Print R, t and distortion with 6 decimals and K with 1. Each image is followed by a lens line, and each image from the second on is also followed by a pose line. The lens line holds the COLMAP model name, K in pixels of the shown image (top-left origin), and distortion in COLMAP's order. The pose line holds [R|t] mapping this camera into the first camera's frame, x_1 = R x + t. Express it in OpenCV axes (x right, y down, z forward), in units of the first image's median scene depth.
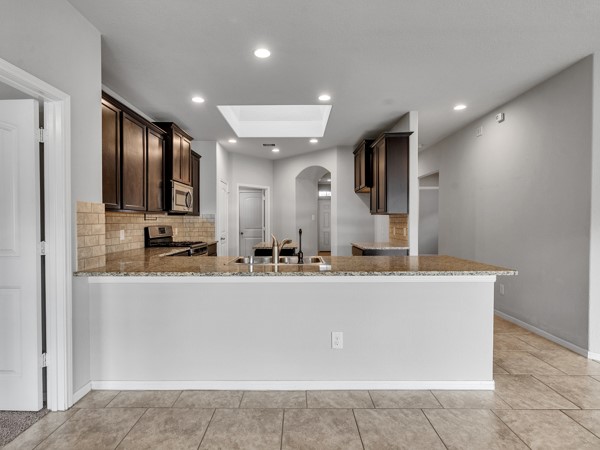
lens RADIAL K [[306.4, 0, 294.2], [0, 306.4, 224.1], [0, 0, 1]] dist [-0.003553, 0.003293]
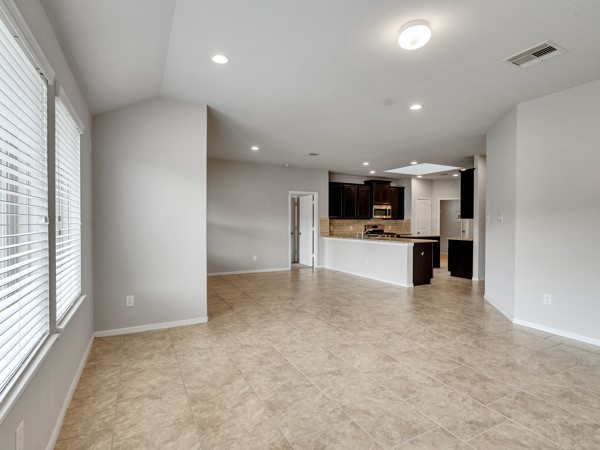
lens RADIAL K [[306.4, 0, 294.2], [0, 306.4, 224.1], [0, 0, 1]] dist [-0.003553, 0.003293]
pose [[0.463997, 0.009632, -0.885784, 1.353501], [-0.010441, 0.999931, 0.005403, -0.003979], [0.885775, 0.006742, 0.464066, -0.579917]]
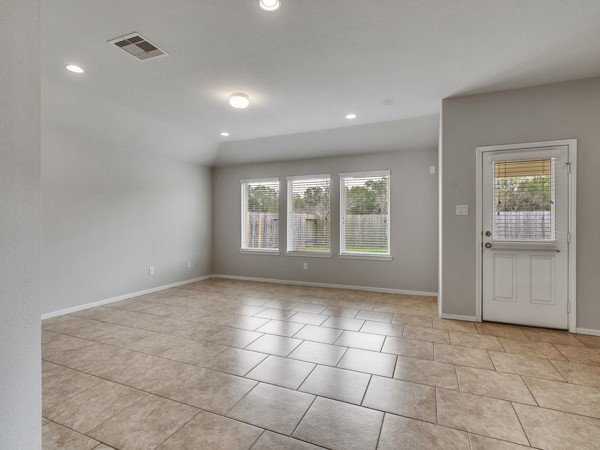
lens RADIAL K [[306.4, 0, 294.2], [0, 306.4, 224.1], [0, 0, 1]] dist [-0.003553, 0.003293]
pose [[-0.920717, -0.000341, 0.390230, 0.465869], [0.002852, 0.999967, 0.007602, 0.008759], [-0.390220, 0.008112, -0.920686, 0.628422]]
